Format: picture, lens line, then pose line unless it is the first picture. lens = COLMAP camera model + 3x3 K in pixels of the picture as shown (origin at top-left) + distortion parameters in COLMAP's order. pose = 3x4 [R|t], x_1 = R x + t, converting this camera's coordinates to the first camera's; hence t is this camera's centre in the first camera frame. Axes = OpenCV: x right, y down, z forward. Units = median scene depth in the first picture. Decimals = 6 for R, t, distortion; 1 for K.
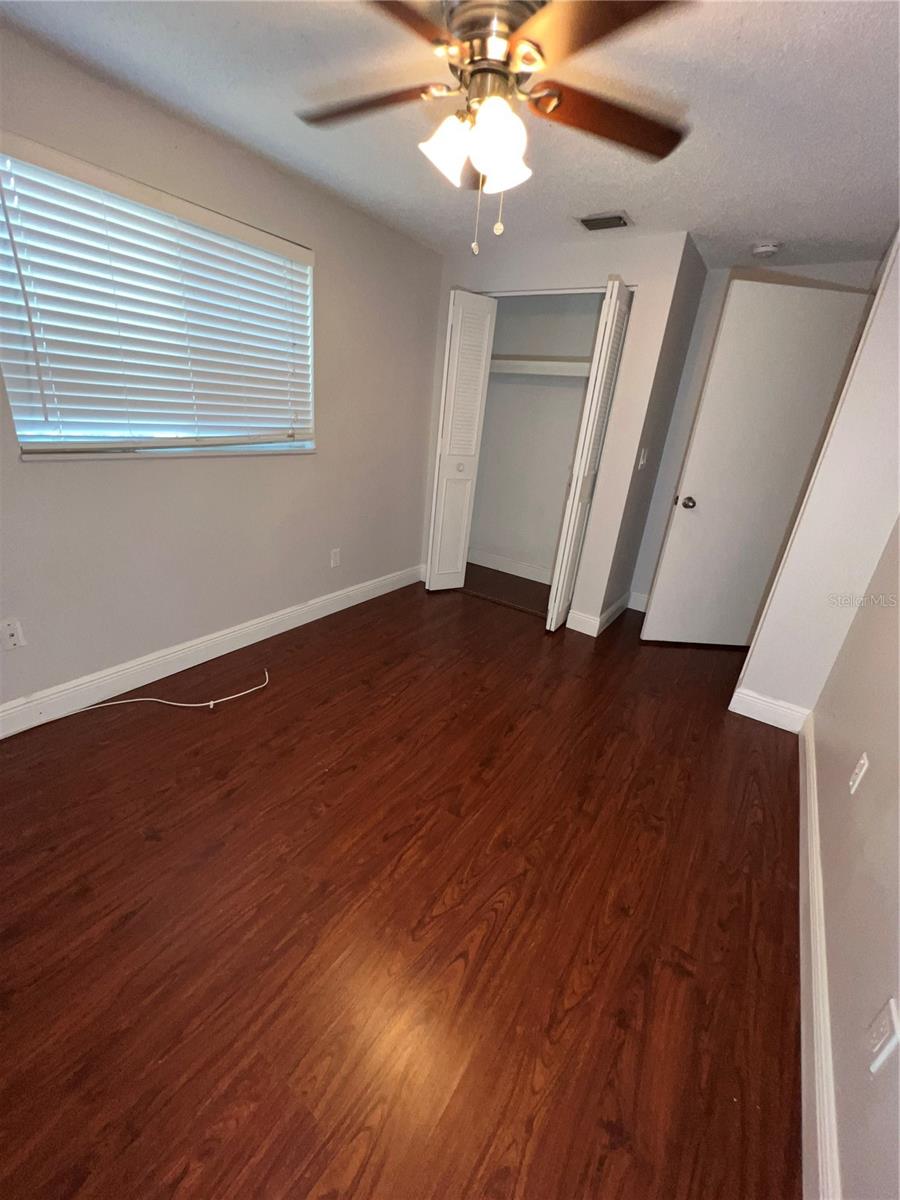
lens RADIAL K [[486.4, 0, 447.7], [0, 486.4, 595.9], [0, 0, 1]] dist [0.003319, 0.000030]
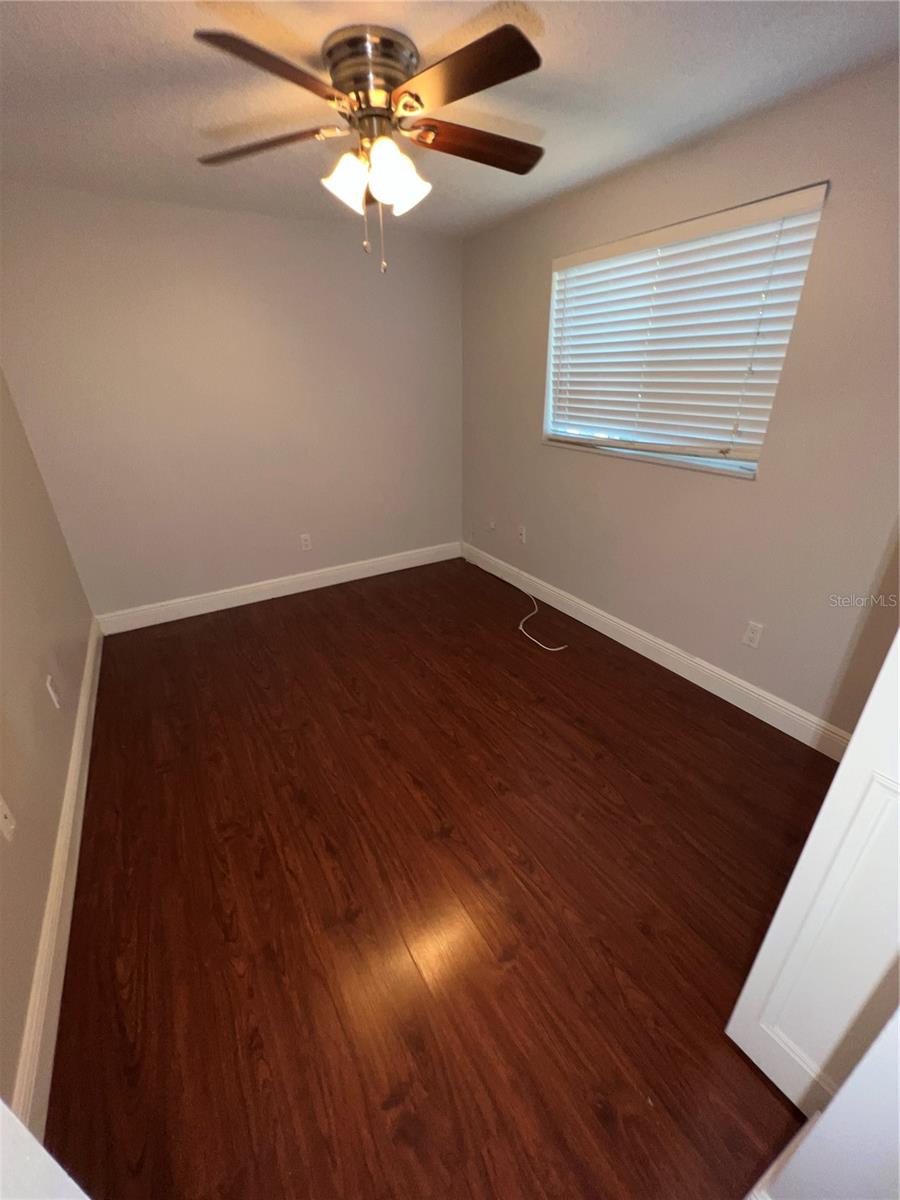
lens RADIAL K [[478.9, 0, 447.8], [0, 478.9, 598.4], [0, 0, 1]] dist [-0.001450, 0.000334]
pose [[-0.415311, 0.314746, -0.853494, 0.799515], [-0.352338, 0.809345, 0.469914, -0.444972], [0.838674, 0.495879, -0.225233, 1.187017]]
